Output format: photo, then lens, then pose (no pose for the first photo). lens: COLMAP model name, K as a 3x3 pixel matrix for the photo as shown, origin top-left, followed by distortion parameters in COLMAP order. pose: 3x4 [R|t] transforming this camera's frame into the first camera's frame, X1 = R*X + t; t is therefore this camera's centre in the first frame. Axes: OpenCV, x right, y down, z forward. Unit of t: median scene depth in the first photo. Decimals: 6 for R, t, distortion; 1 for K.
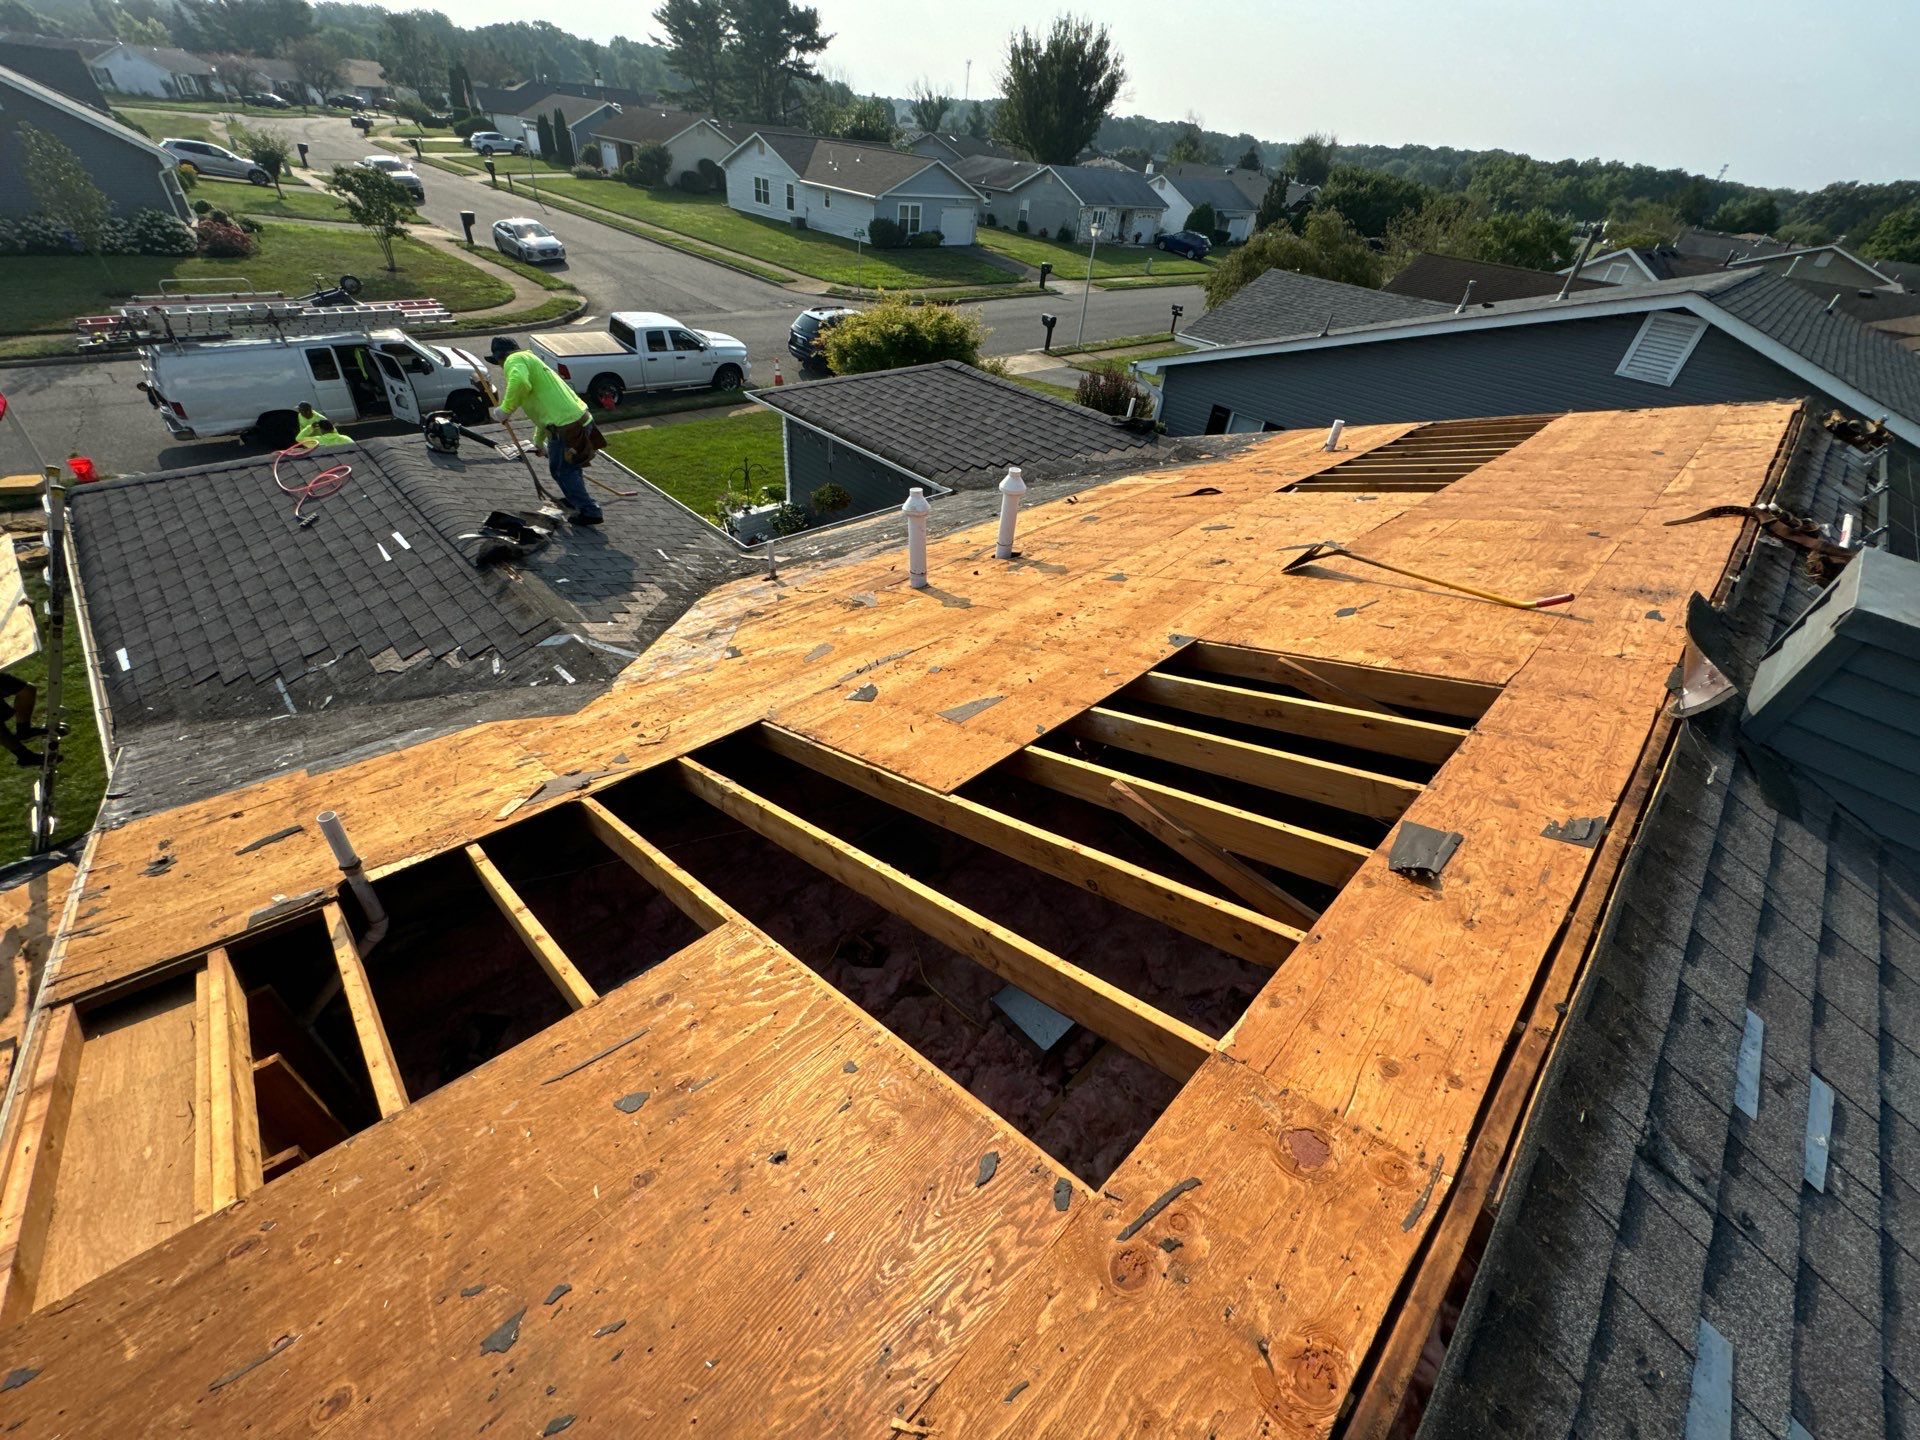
lens RADIAL K [[765.2, 0, 961.4], [0, 765.2, 727.2], [0, 0, 1]] dist [0.002418, -0.000324]
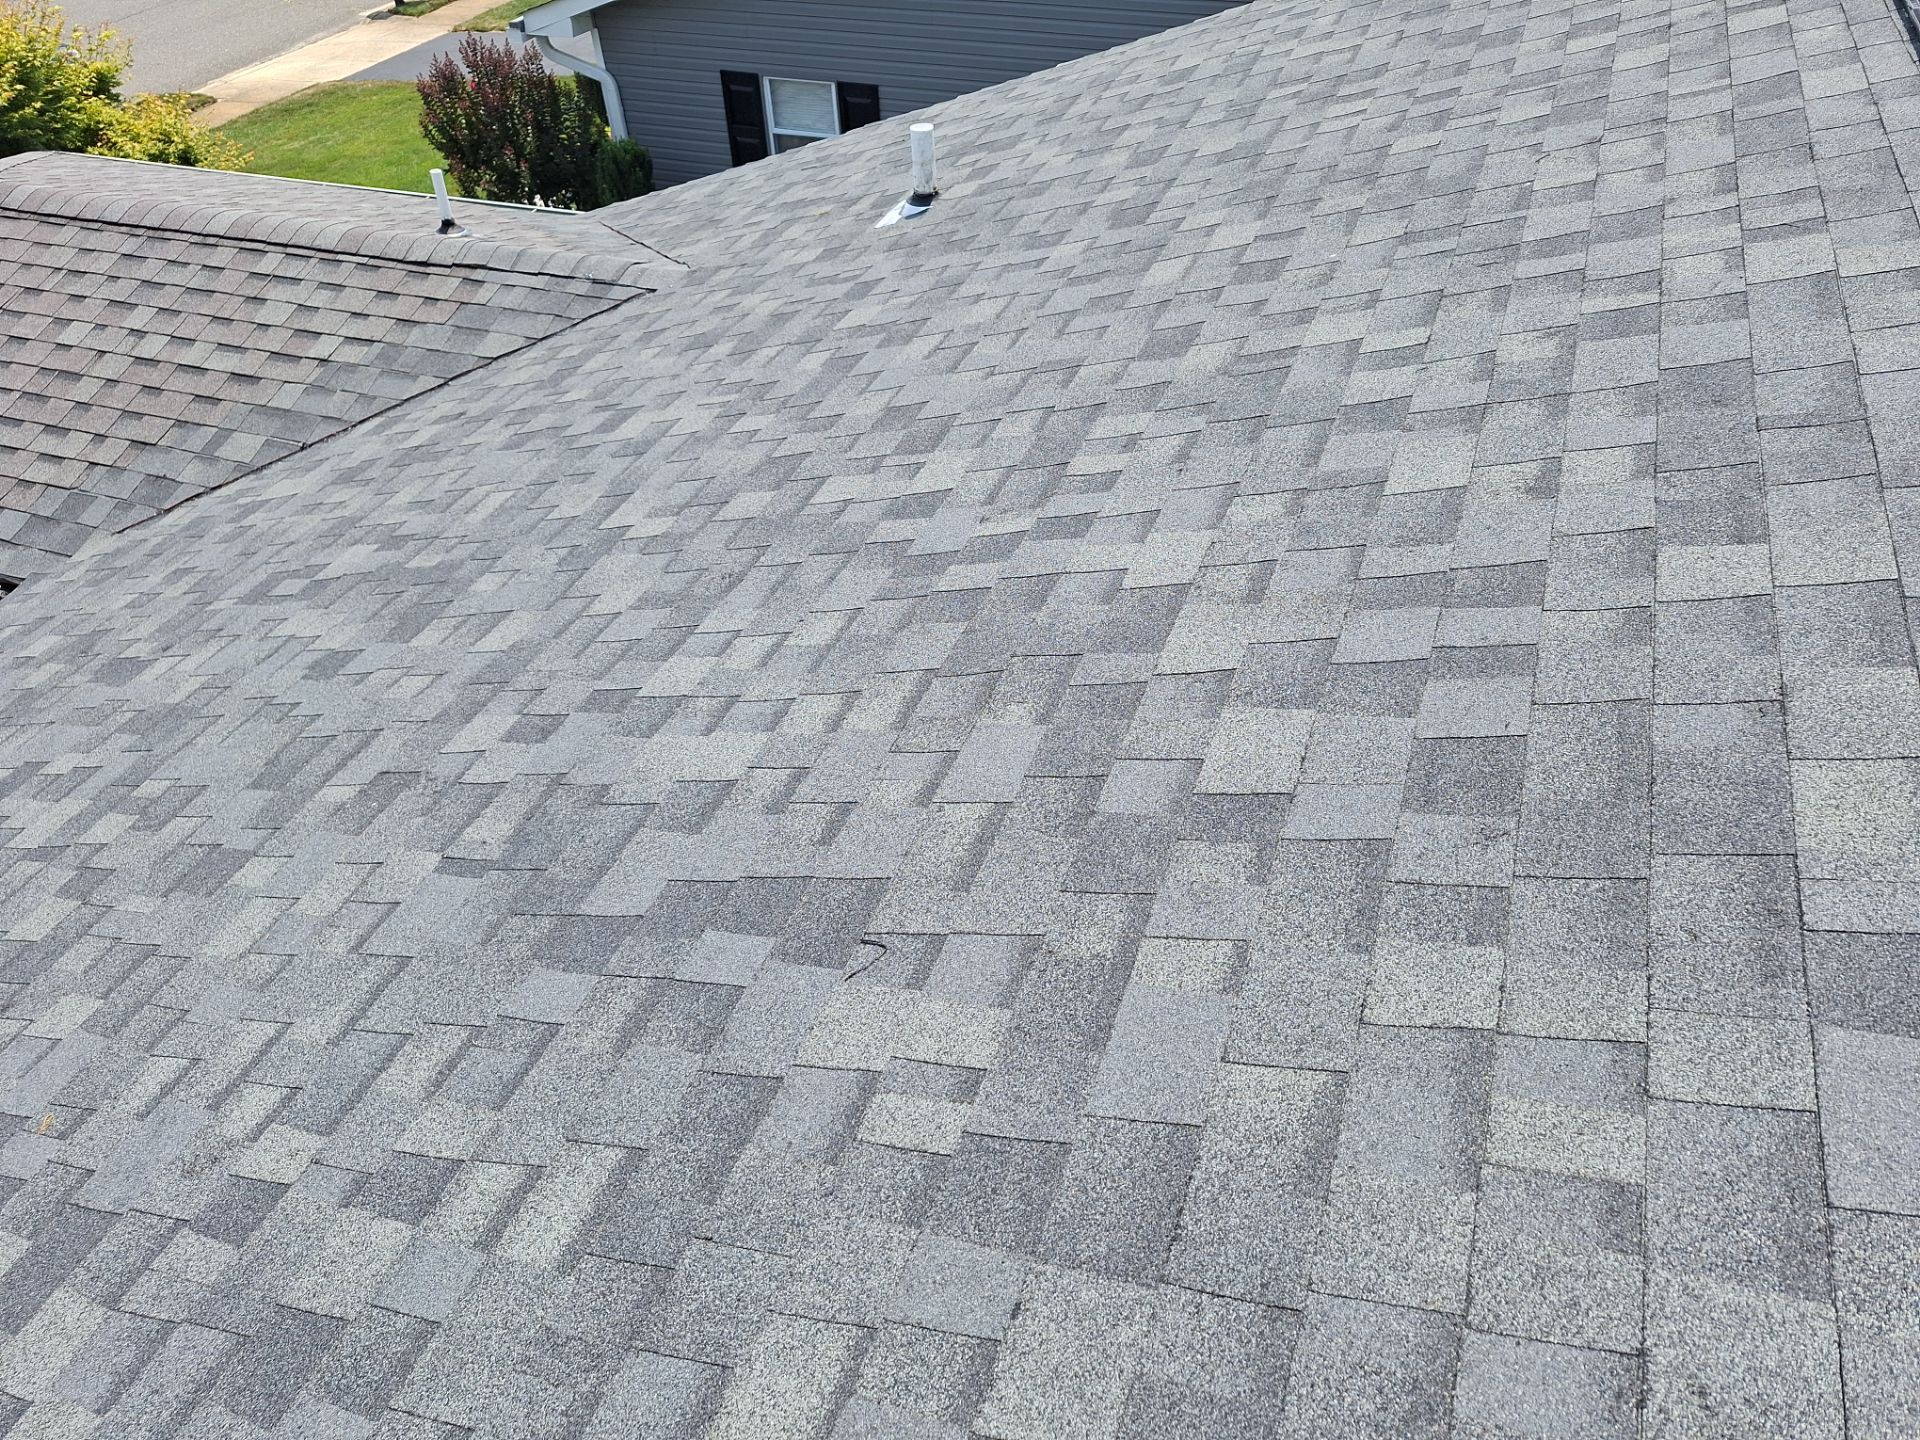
lens RADIAL K [[1344.8, 0, 989.0], [0, 1344.8, 688.6], [0, 0, 1]] dist [0.053216, -0.051214]
pose [[0.894149, -0.374043, 0.246149, 0.069113], [0.360513, 0.927411, 0.099694, -0.053453], [-0.265571, -0.000402, 0.964091, 0.092991]]
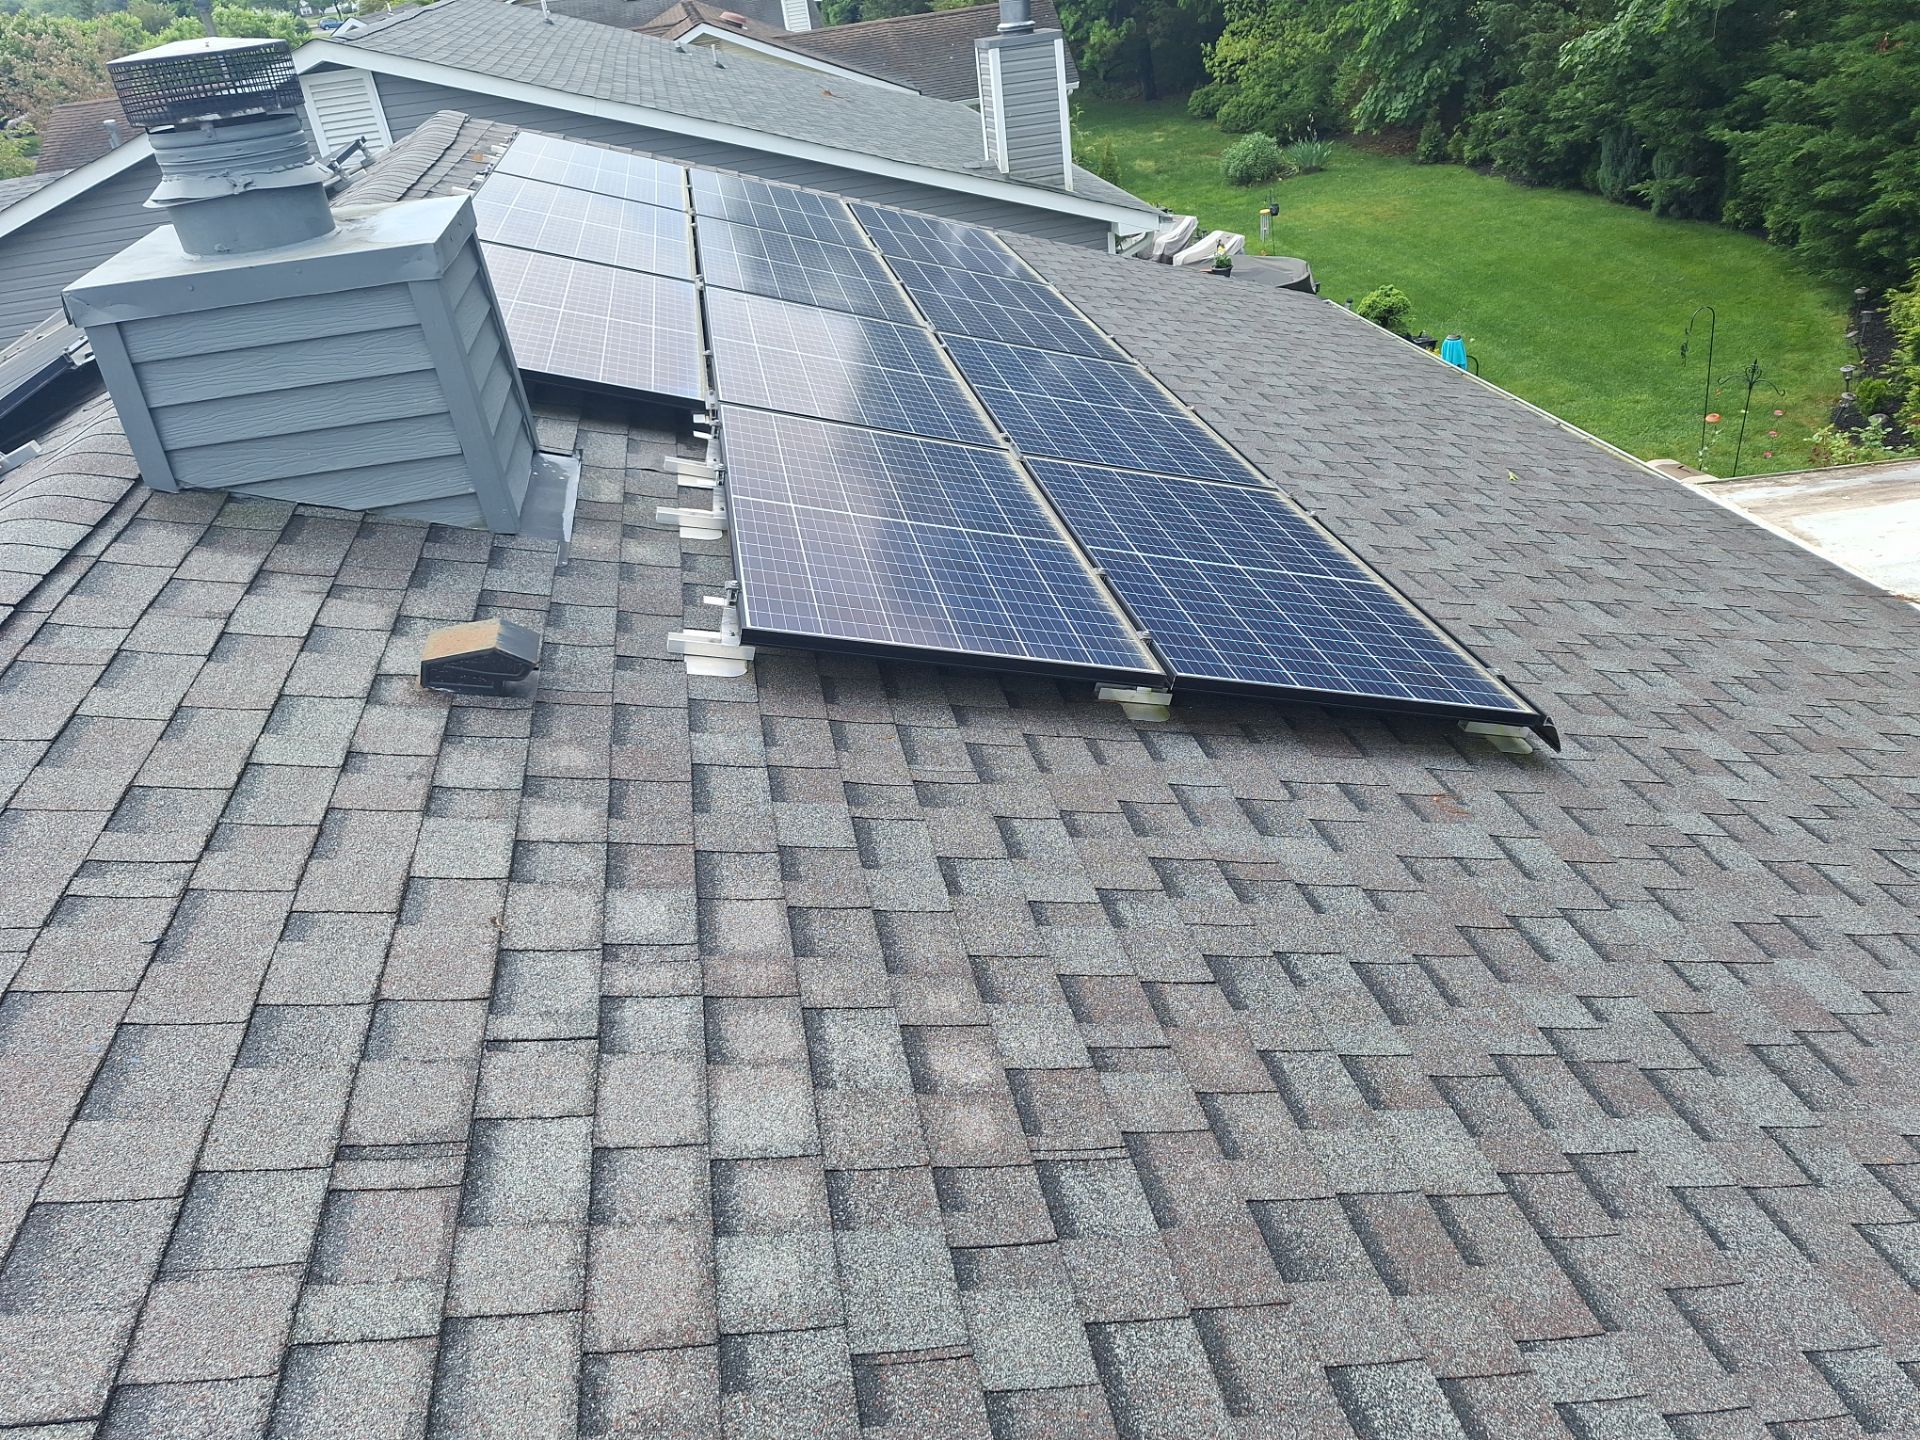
lens RADIAL K [[1344.8, 0, 1013.9], [0, 1344.8, 759.7], [0, 0, 1]] dist [0.053216, -0.051214]
pose [[0.519921, -0.581859, 0.625398, 0.042849], [0.645233, 0.747288, 0.158853, 0.044976], [-0.559783, 0.320937, 0.763965, -0.031050]]
